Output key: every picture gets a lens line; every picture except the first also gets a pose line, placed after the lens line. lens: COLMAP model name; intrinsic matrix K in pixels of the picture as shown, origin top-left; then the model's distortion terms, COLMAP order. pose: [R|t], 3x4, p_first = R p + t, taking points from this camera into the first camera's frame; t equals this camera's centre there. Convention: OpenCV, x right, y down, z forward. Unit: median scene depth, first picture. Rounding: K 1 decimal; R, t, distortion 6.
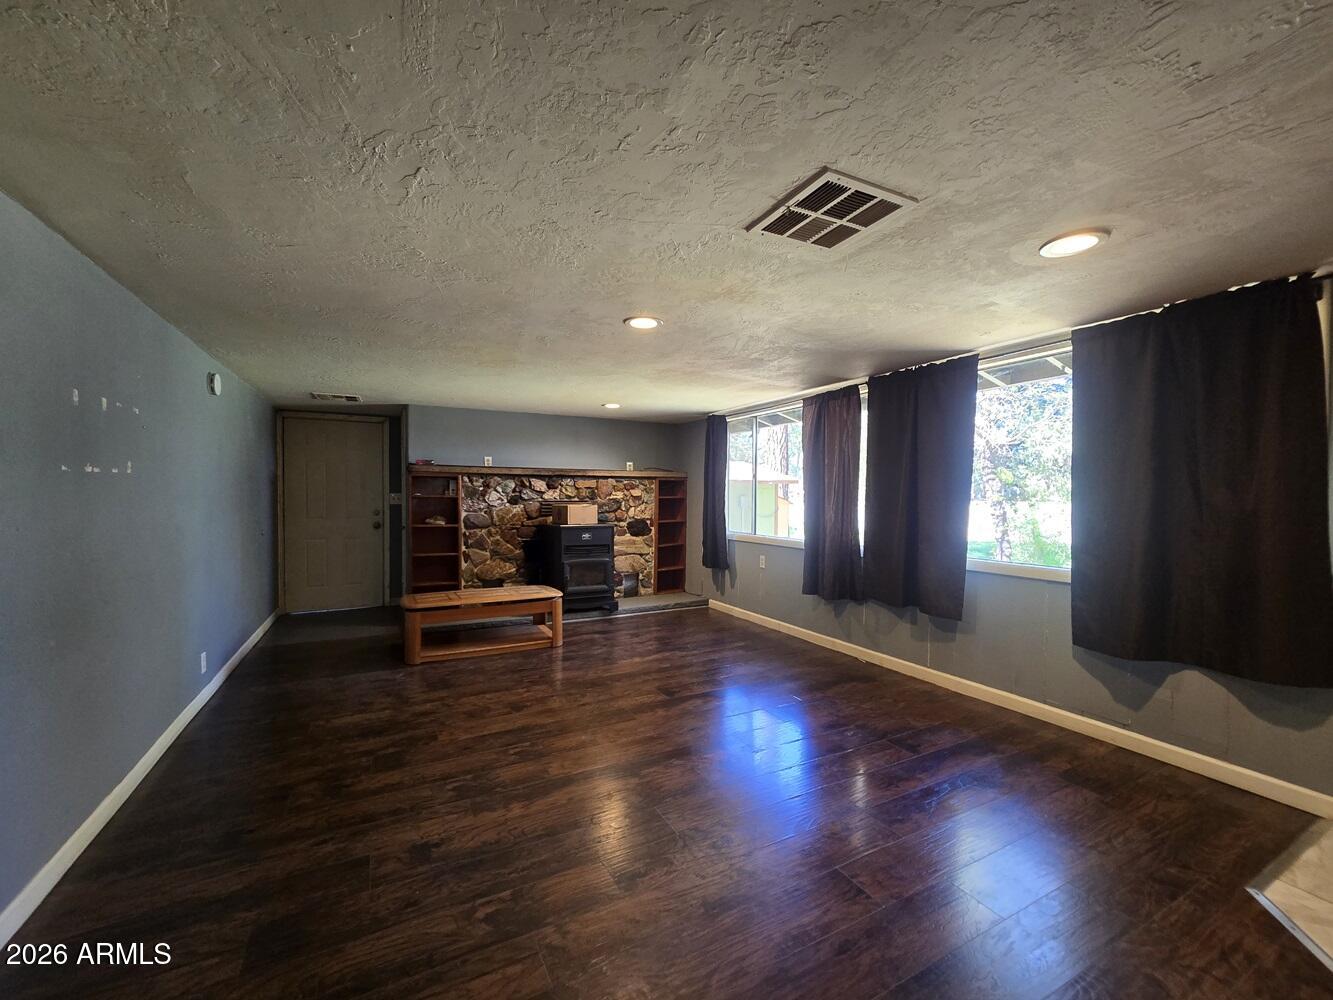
lens RADIAL K [[541.9, 0, 661.9], [0, 541.9, 497.4], [0, 0, 1]] dist [-0.004031, -0.001294]
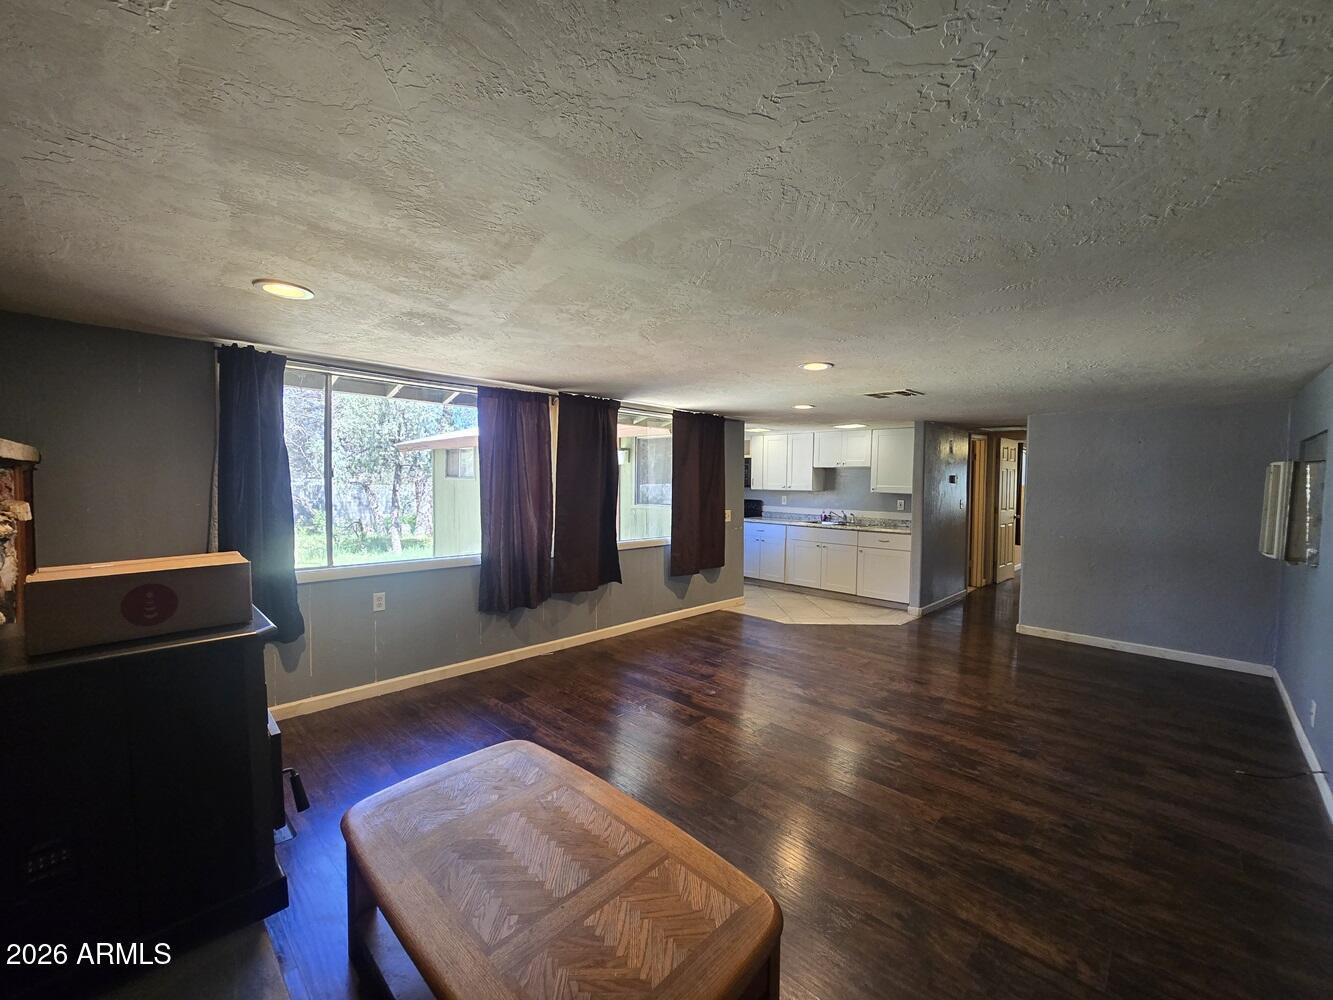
lens RADIAL K [[541.9, 0, 660.9], [0, 541.9, 503.7], [0, 0, 1]] dist [-0.004031, -0.001294]
pose [[-0.305543, -0.047192, 0.951008, -1.091214], [-0.011525, 0.998881, 0.045865, -0.073057], [-0.952109, 0.003054, -0.305745, 1.728676]]
